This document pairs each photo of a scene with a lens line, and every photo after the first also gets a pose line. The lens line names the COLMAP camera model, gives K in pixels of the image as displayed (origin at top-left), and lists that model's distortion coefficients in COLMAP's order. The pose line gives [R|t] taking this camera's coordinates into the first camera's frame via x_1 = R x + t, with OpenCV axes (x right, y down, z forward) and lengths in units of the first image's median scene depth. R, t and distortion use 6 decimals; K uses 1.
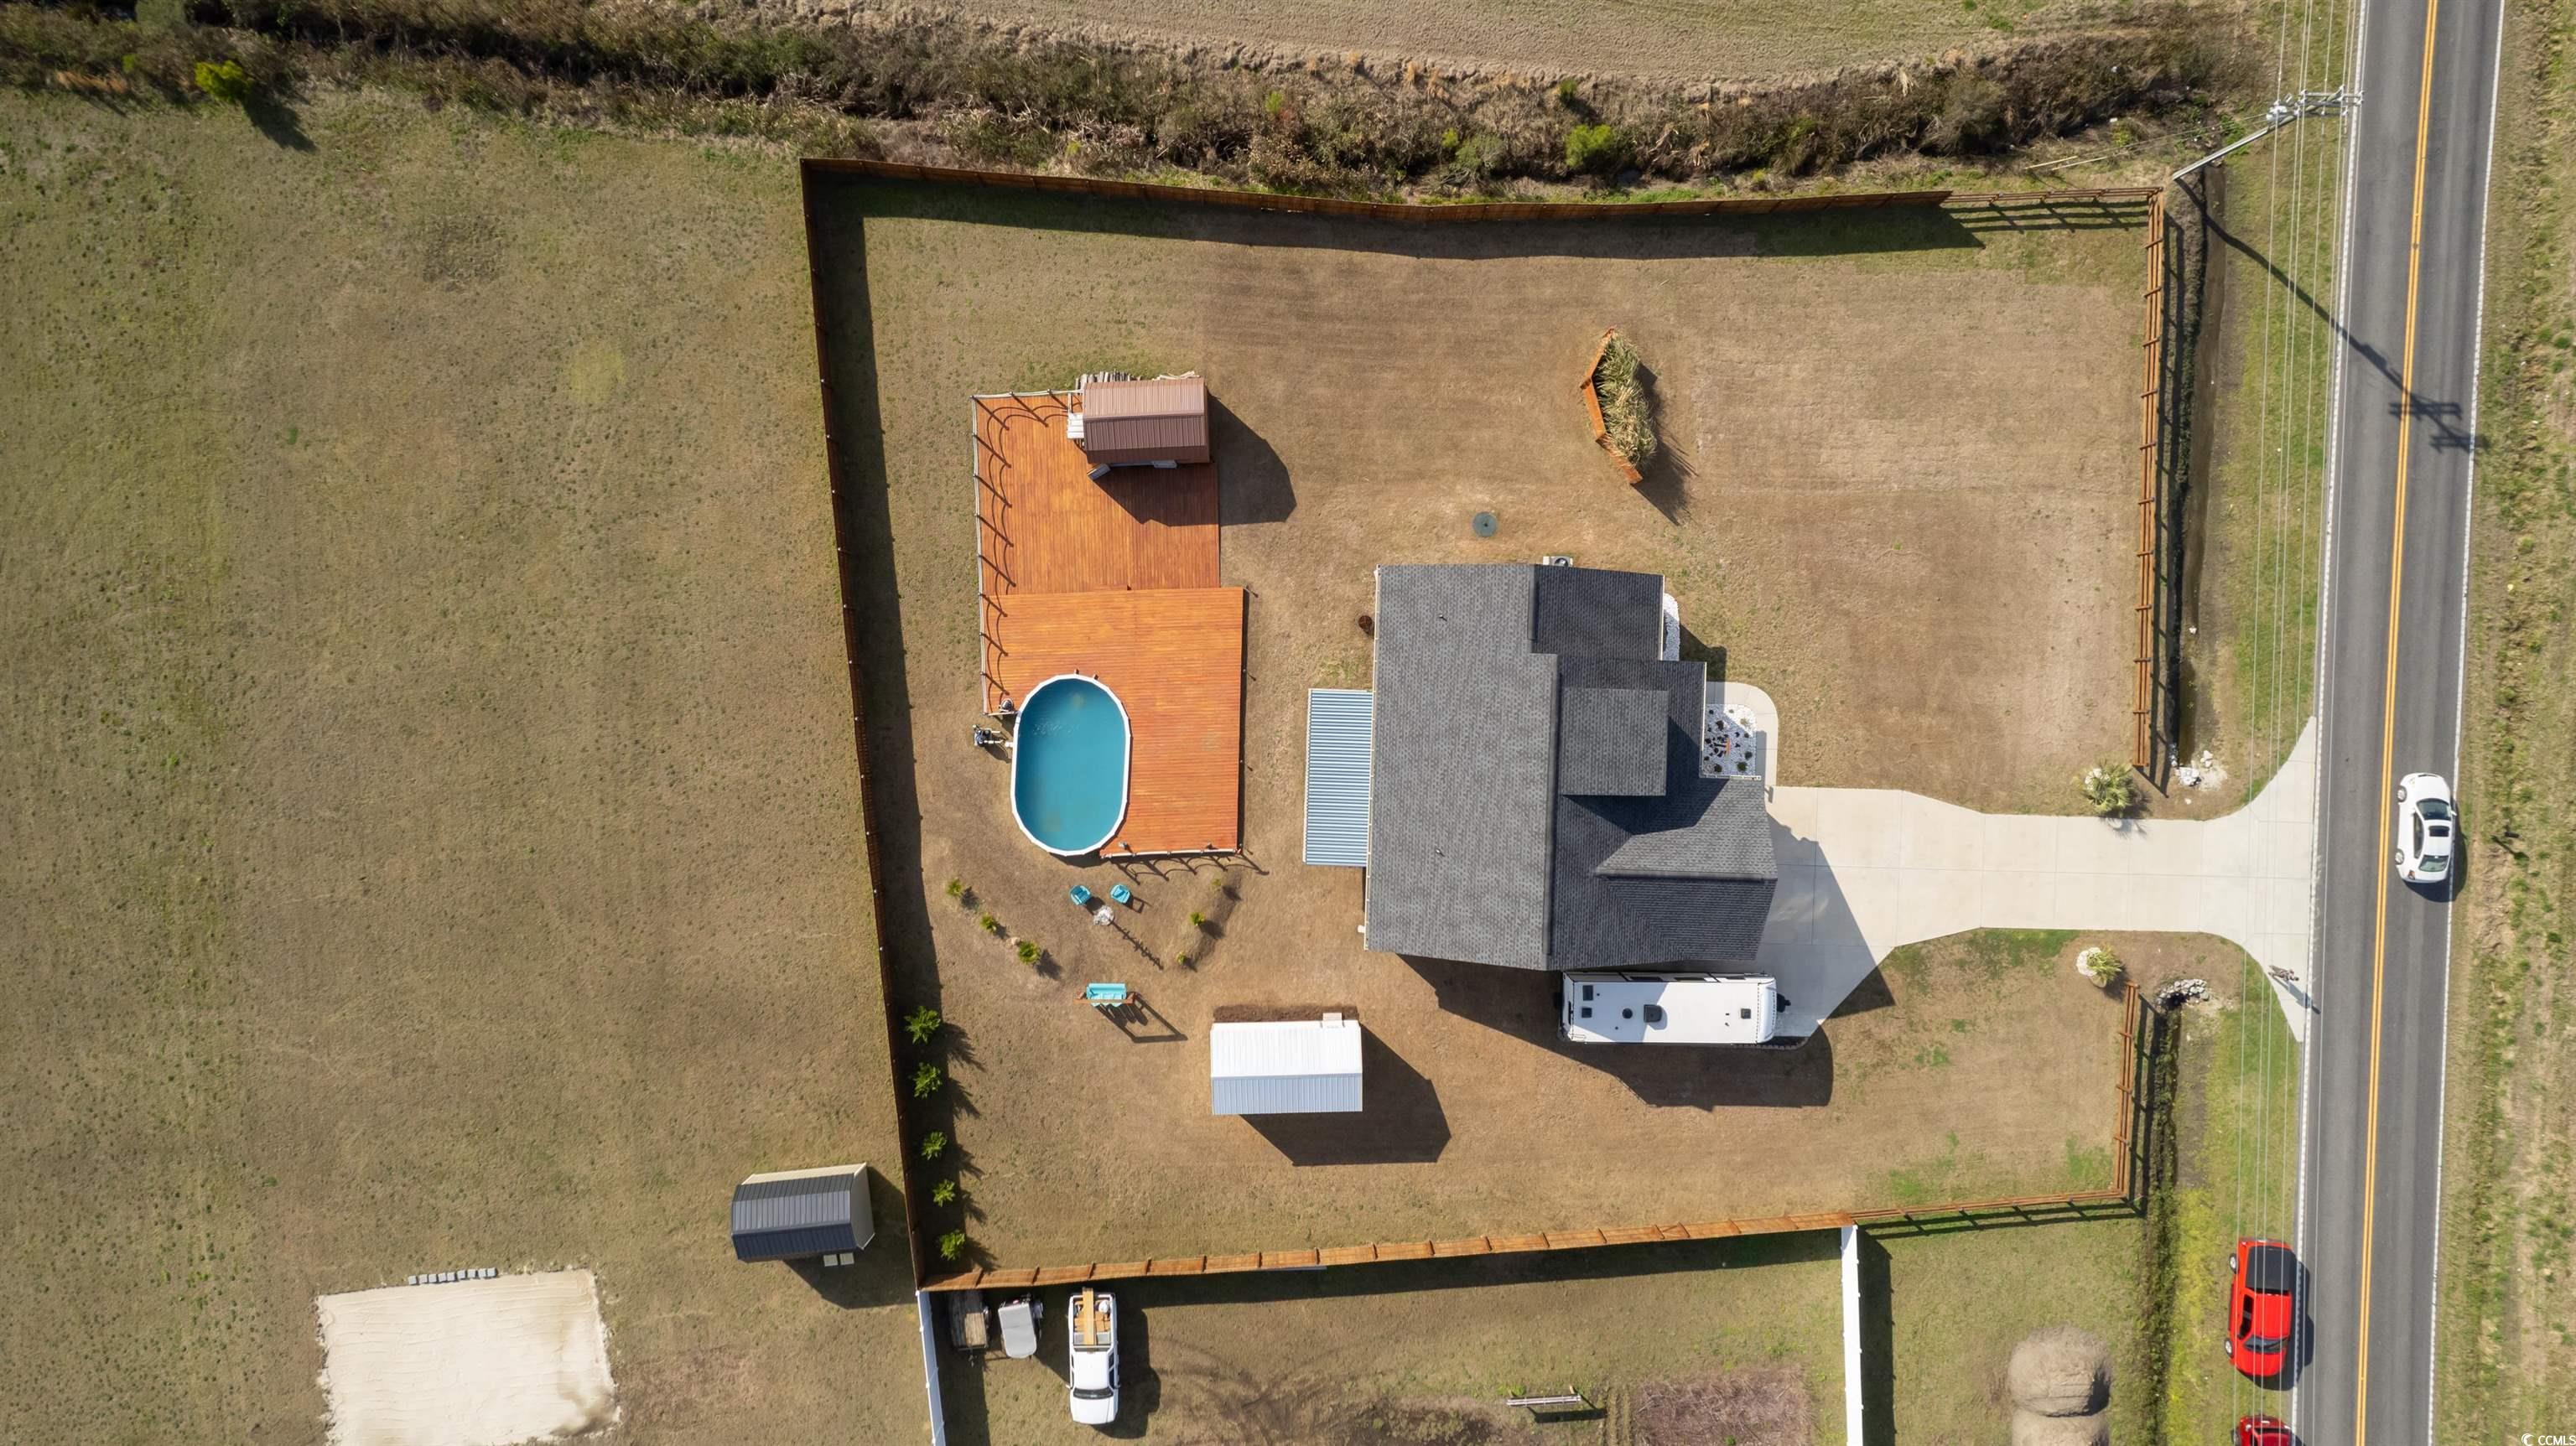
lens RADIAL K [[1645.2, 0, 1288.0], [0, 1645.2, 723.0], [0, 0, 1]] dist [-0.080793, 0.074601]
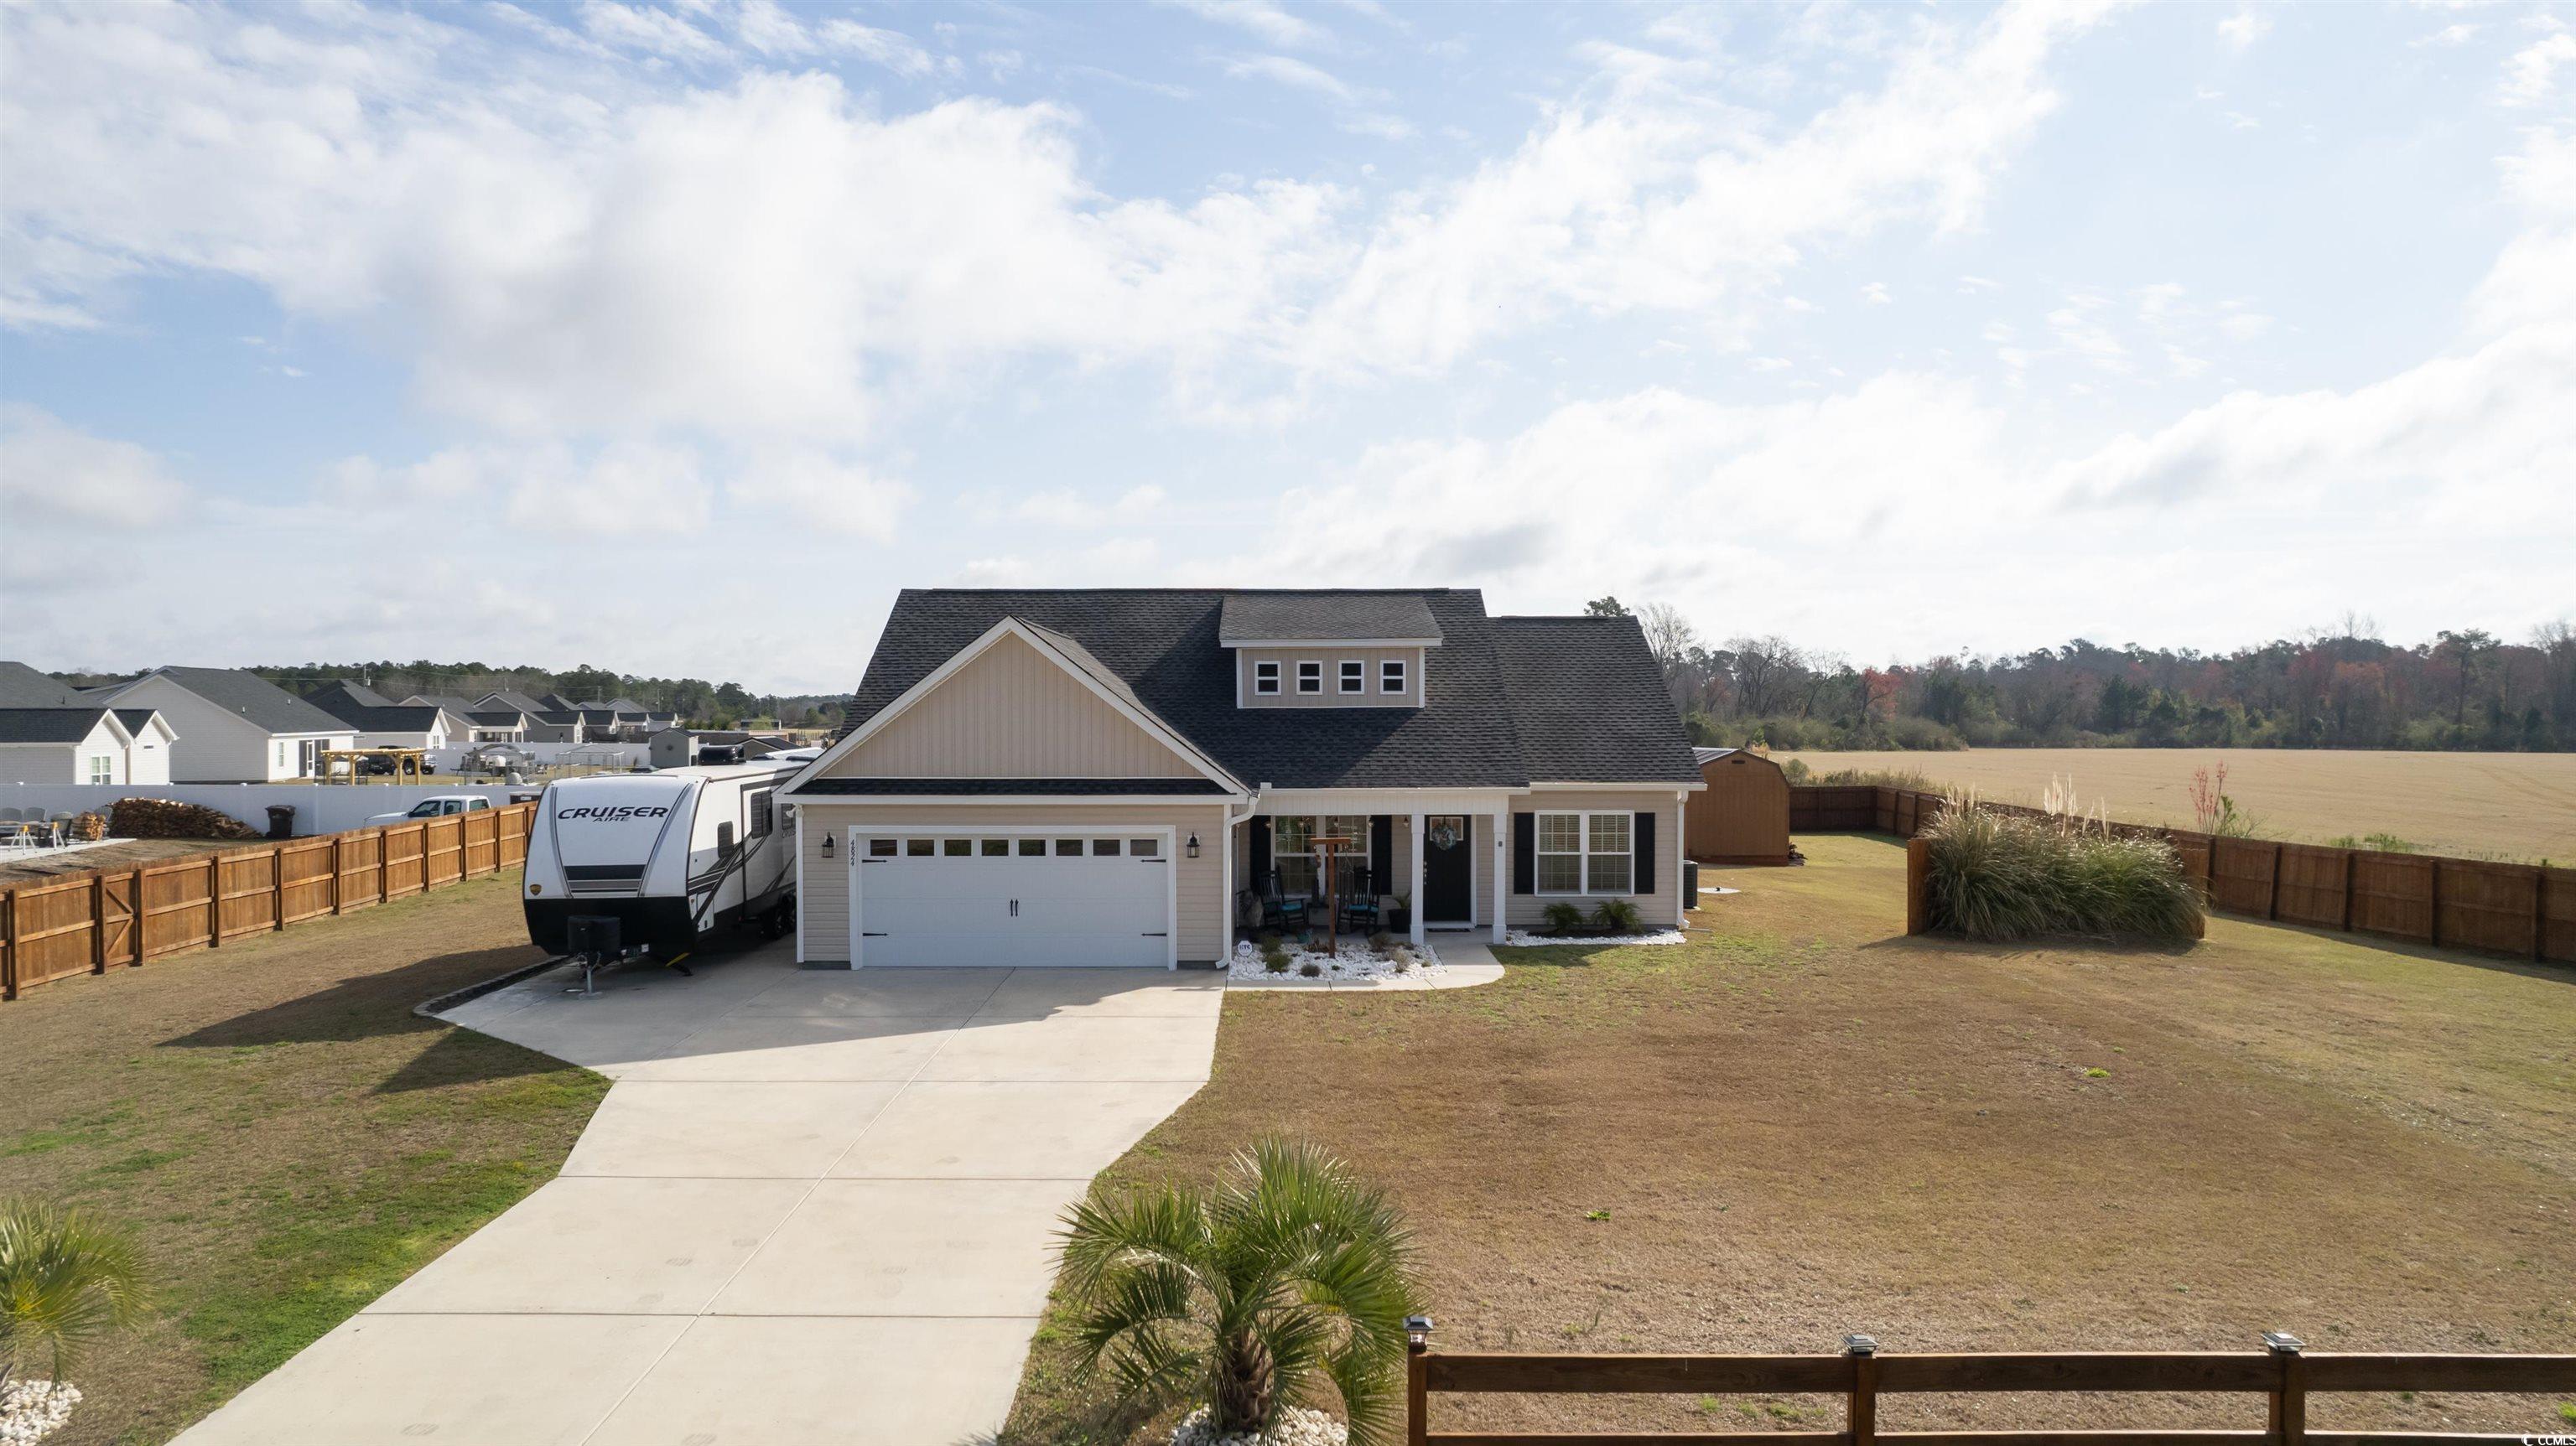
lens RADIAL K [[1644.2, 0, 1288.0], [0, 1644.2, 723.0], [0, 0, 1]] dist [-0.084884, 0.061678]
pose [[0.042090, 0.001076, -0.999113, 0.638811], [-0.999042, -0.011921, -0.042100, 0.040252], [-0.011956, 0.999928, 0.000573, 0.940356]]
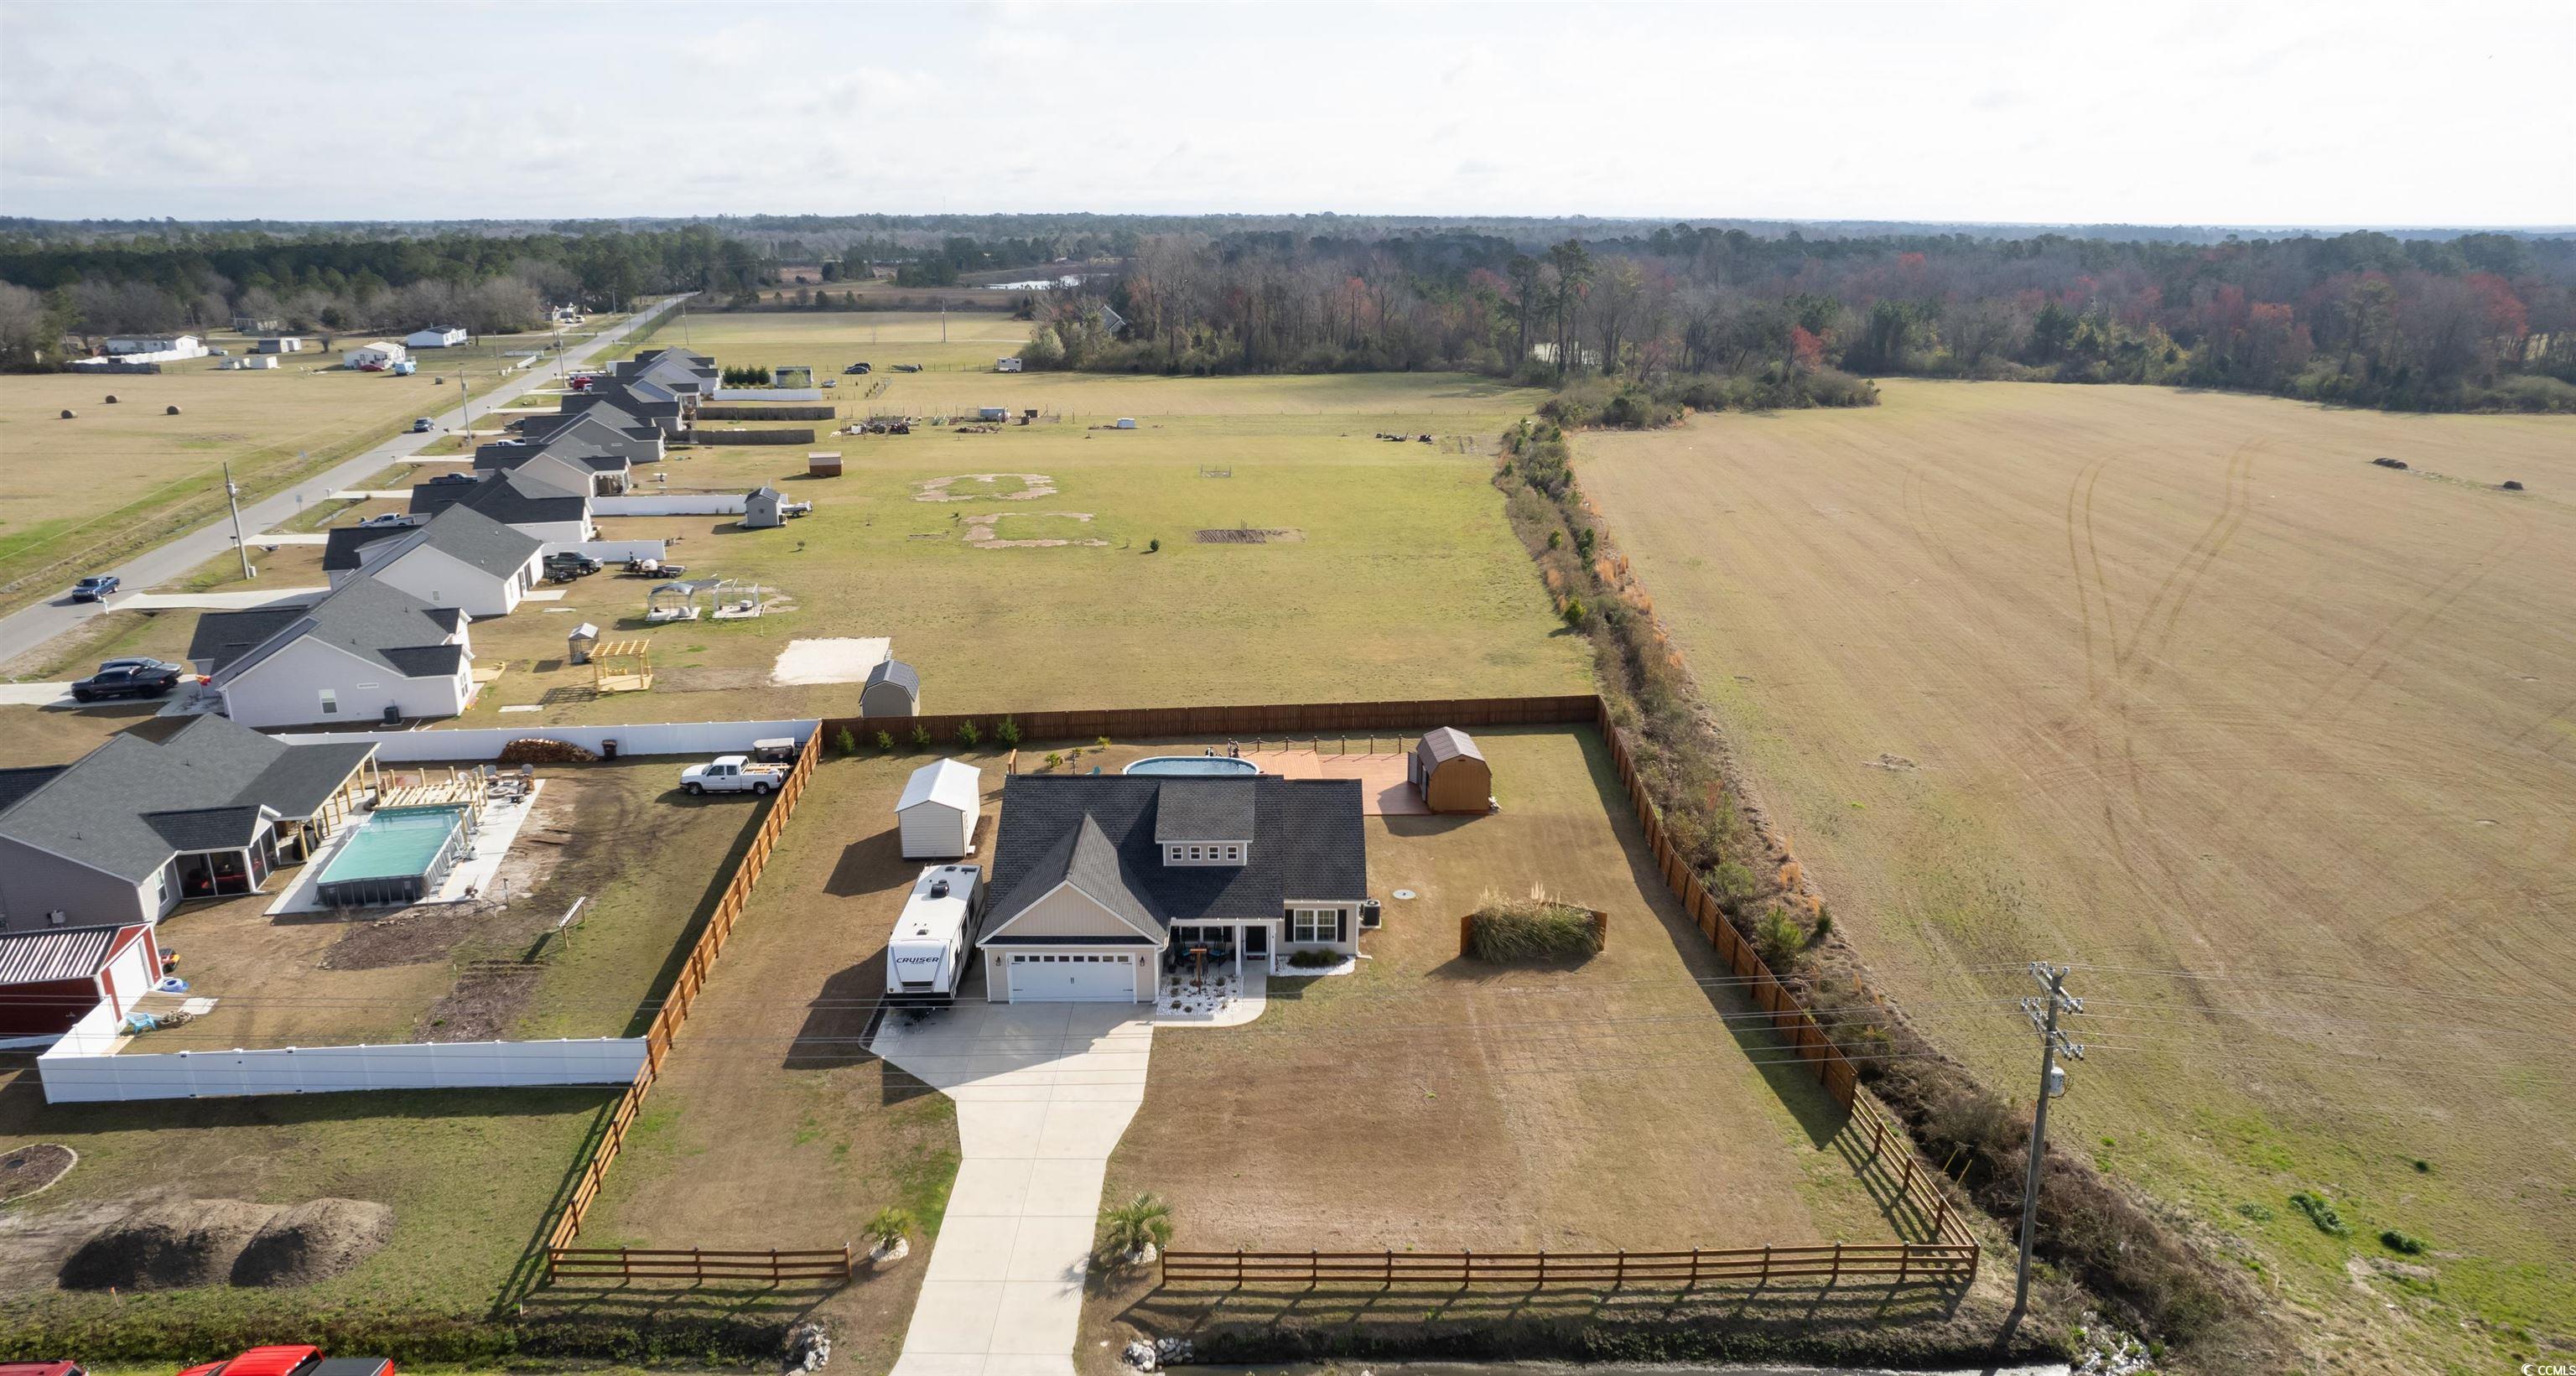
lens RADIAL K [[1650.8, 0, 1288.0], [0, 1650.8, 688.0], [0, 0, 1]] dist [-0.054382, 0.001496]
pose [[0.037618, 0.276552, -0.960263, 1.129907], [-0.999173, -0.004453, -0.040425, 0.001647], [-0.015456, 0.960989, 0.276155, 0.560800]]
